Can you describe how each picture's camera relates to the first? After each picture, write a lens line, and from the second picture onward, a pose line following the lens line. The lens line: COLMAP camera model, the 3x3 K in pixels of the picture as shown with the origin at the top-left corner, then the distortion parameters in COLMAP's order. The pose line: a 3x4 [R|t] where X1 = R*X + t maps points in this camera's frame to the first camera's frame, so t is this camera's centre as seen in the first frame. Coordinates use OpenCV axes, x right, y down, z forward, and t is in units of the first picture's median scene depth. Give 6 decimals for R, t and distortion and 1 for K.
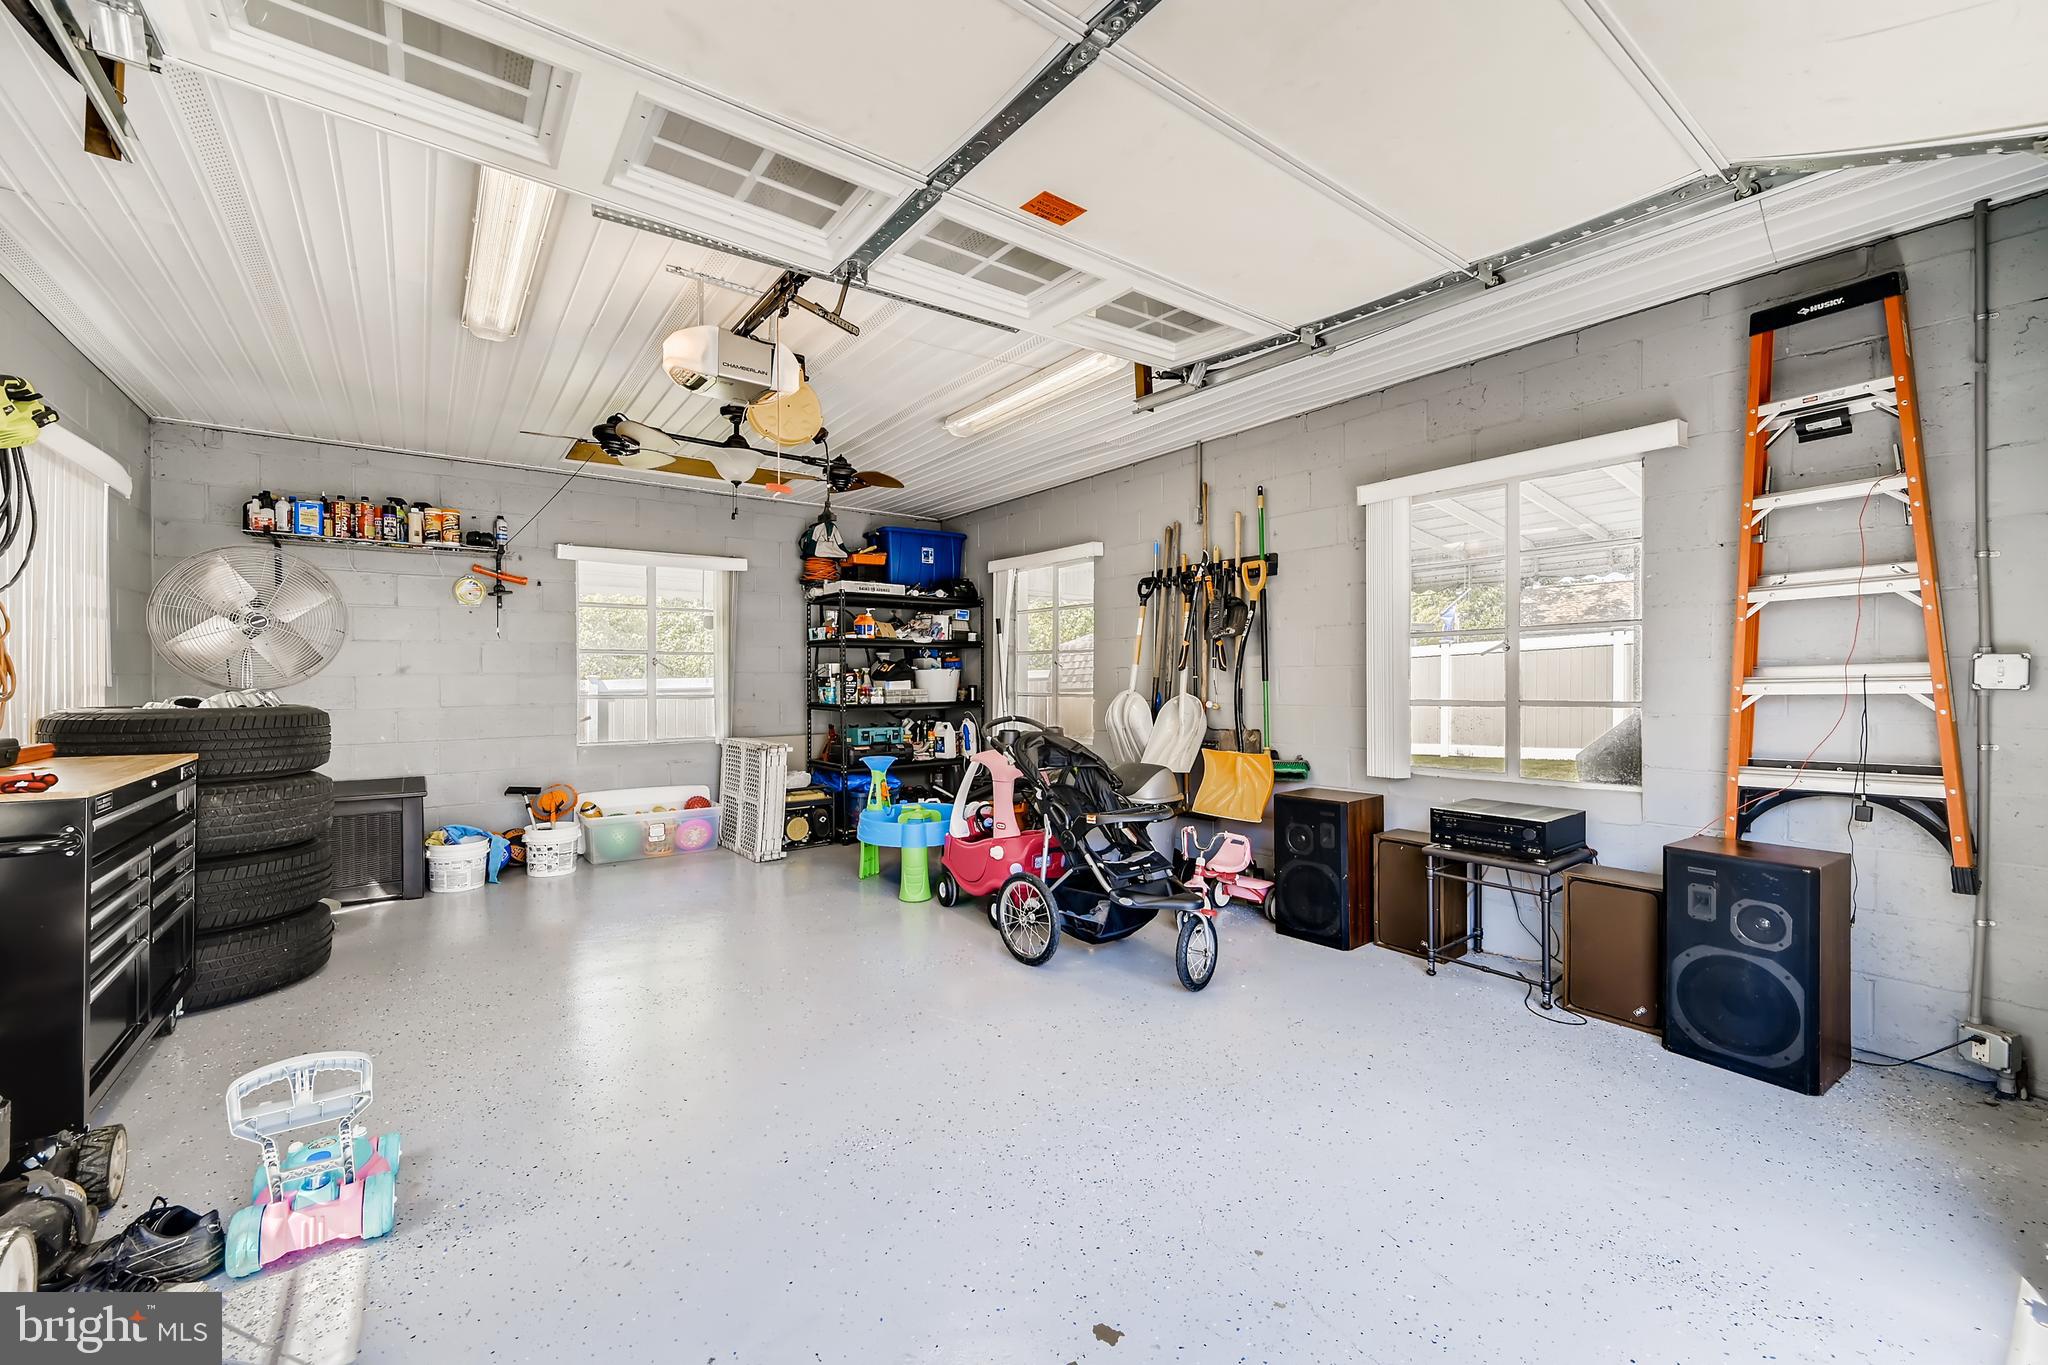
lens RADIAL K [[814.6, 0, 1022.8], [0, 814.6, 685.8], [0, 0, 1]] dist [-0.000664, 0.000025]
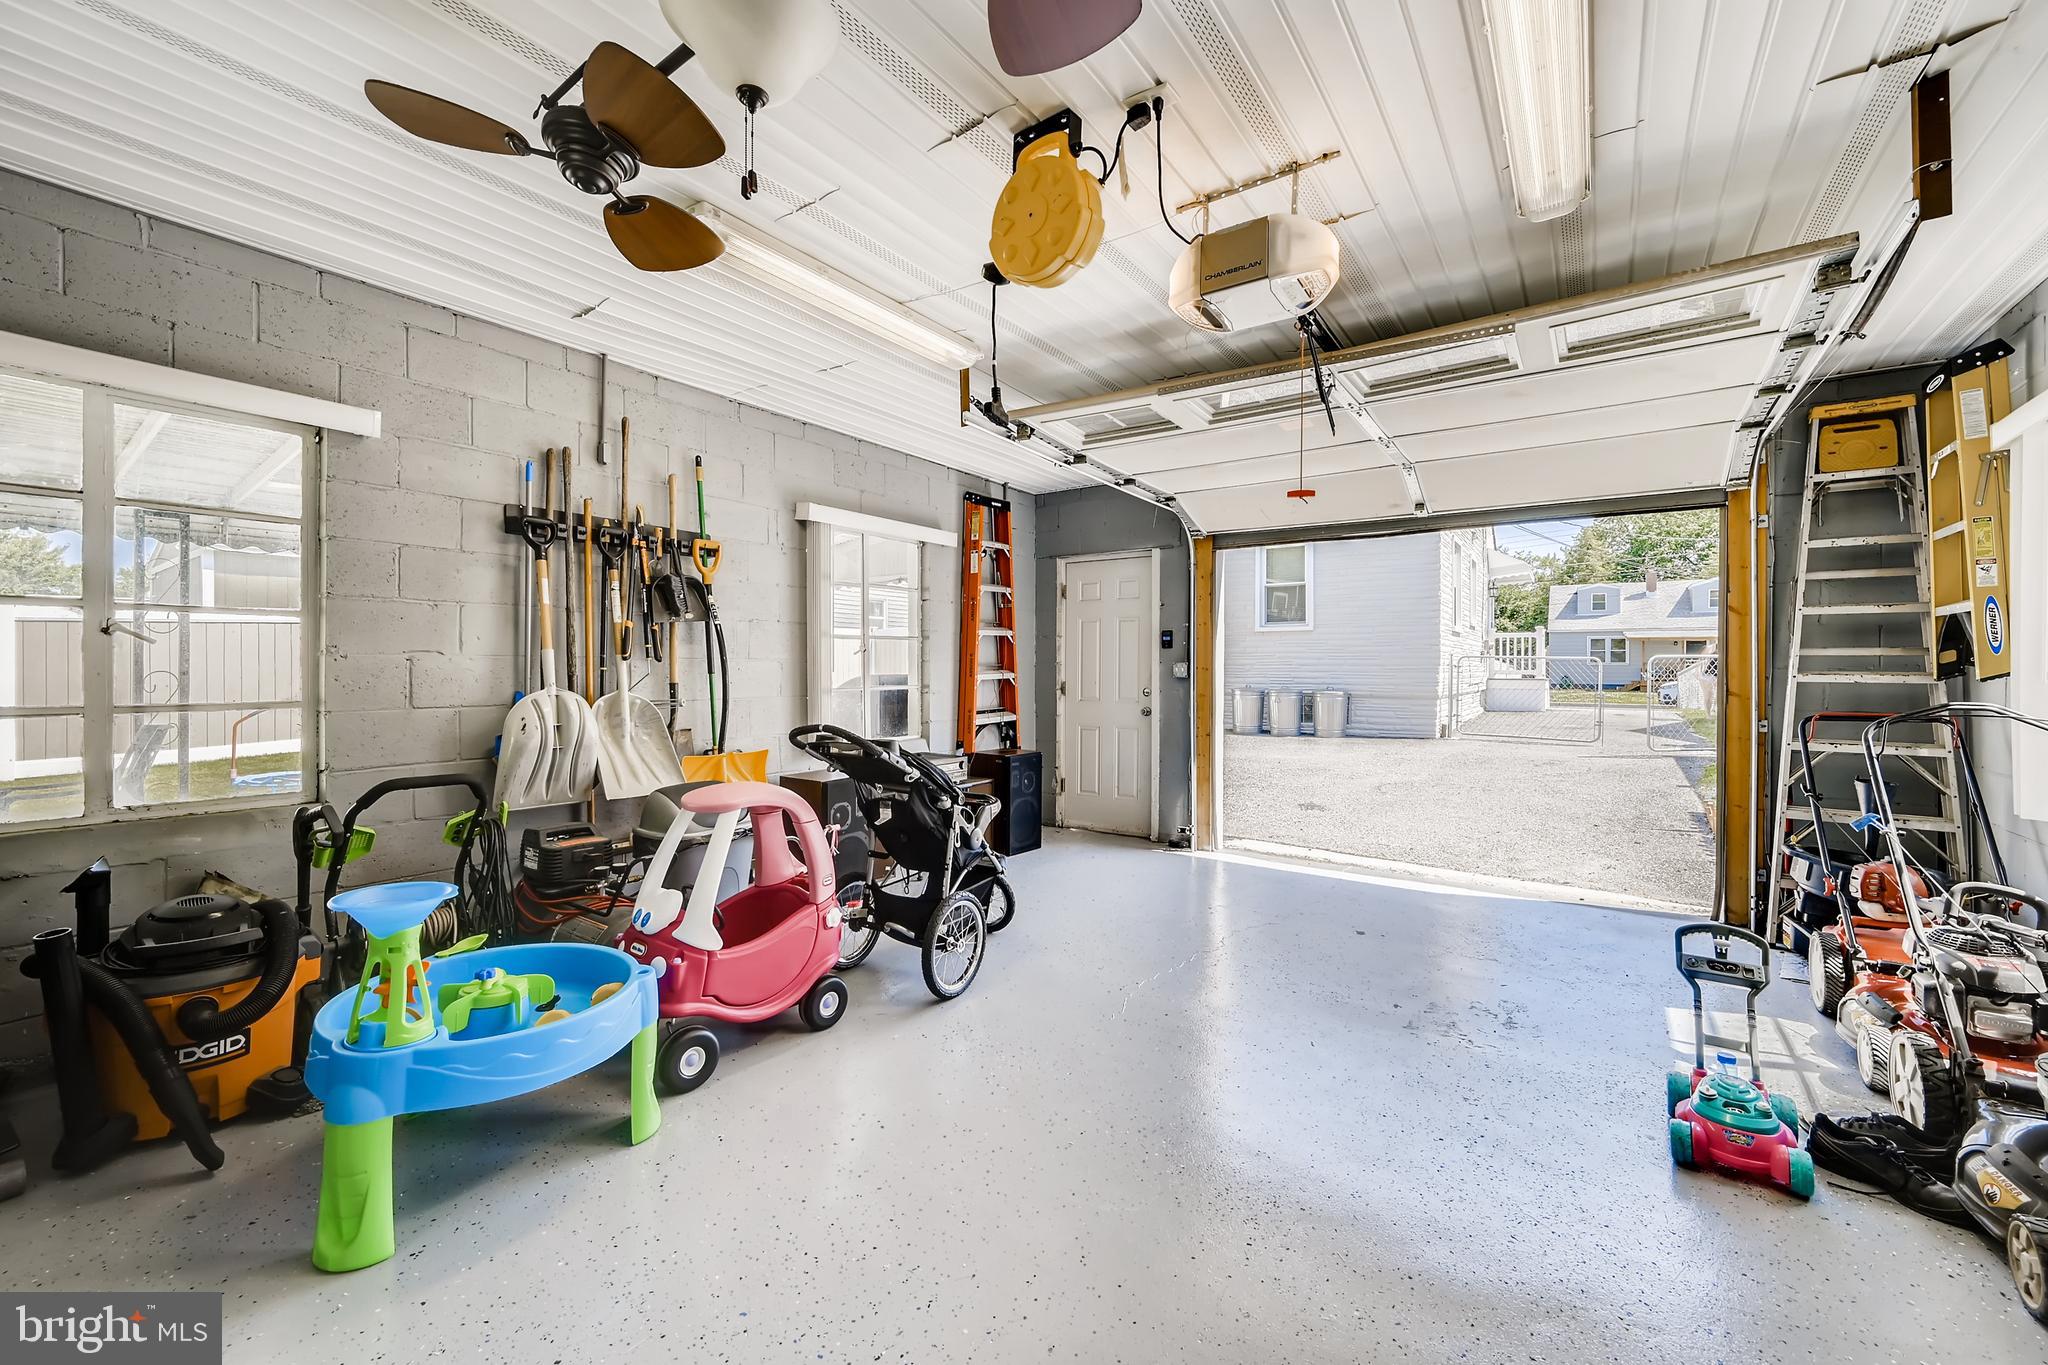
lens RADIAL K [[814.6, 0, 1023.0], [0, 814.6, 668.8], [0, 0, 1]] dist [-0.000664, 0.000025]
pose [[-0.321613, -0.011303, 0.946804, -0.621656], [-0.009978, 0.999914, 0.008547, -0.021520], [-0.946819, -0.006699, -0.321698, 0.884056]]
